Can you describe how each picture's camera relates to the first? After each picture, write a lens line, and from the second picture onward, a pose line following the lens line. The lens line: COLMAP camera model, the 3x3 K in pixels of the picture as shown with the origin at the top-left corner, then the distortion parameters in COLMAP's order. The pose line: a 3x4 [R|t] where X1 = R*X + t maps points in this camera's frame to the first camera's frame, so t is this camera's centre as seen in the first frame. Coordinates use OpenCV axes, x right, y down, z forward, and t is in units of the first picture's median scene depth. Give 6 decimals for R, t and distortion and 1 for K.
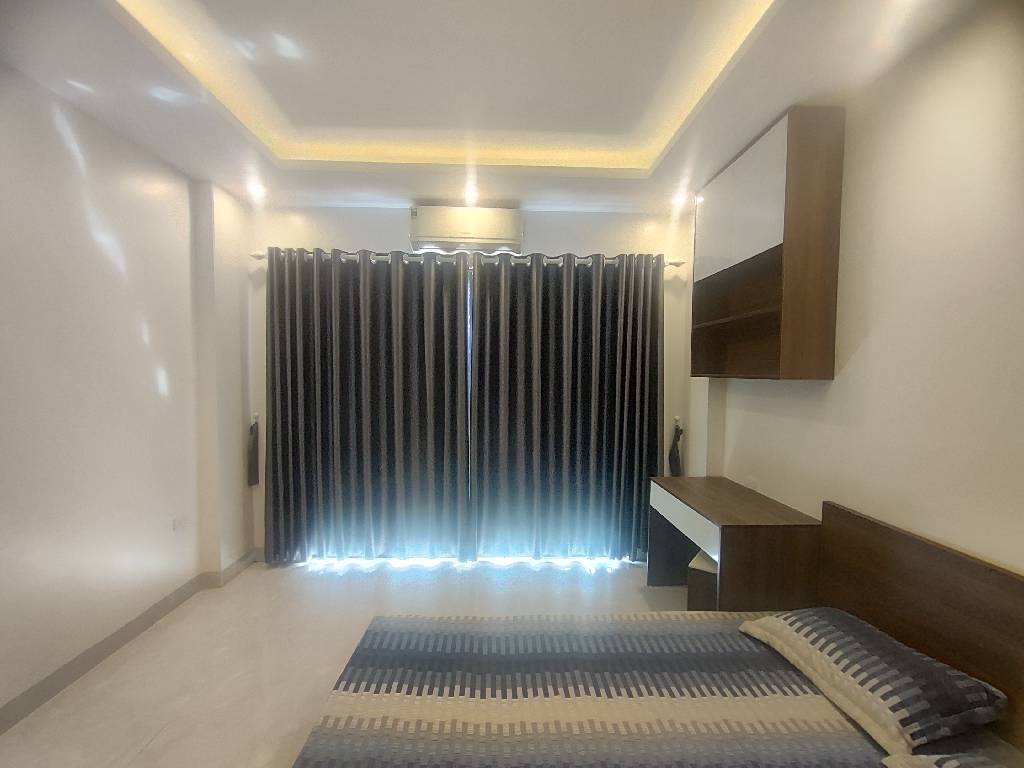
lens RADIAL K [[469.0, 0, 510.3], [0, 469.0, 395.0], [0, 0, 1]] dist [-0.000778, 0.003132]
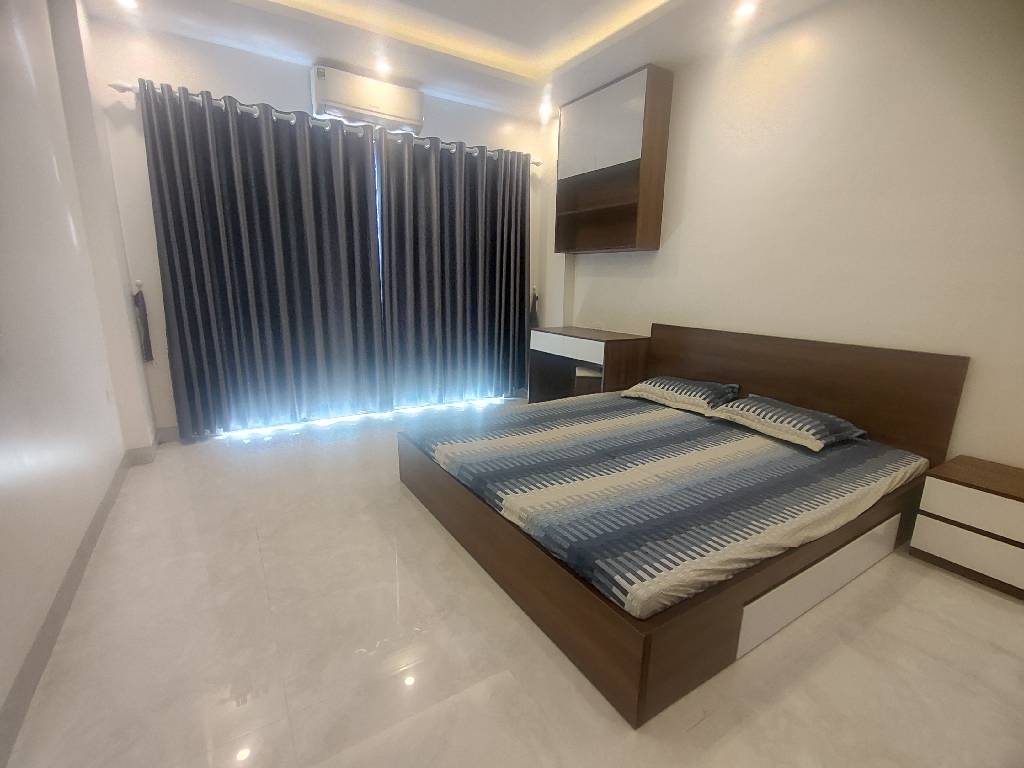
lens RADIAL K [[469.0, 0, 514.1], [0, 469.0, 388.3], [0, 0, 1]] dist [-0.000778, 0.003132]
pose [[0.861402, -0.106225, 0.496692, -0.405436], [0.016253, 0.983150, 0.182075, 0.090643], [-0.507663, -0.148767, 0.848614, -0.147705]]
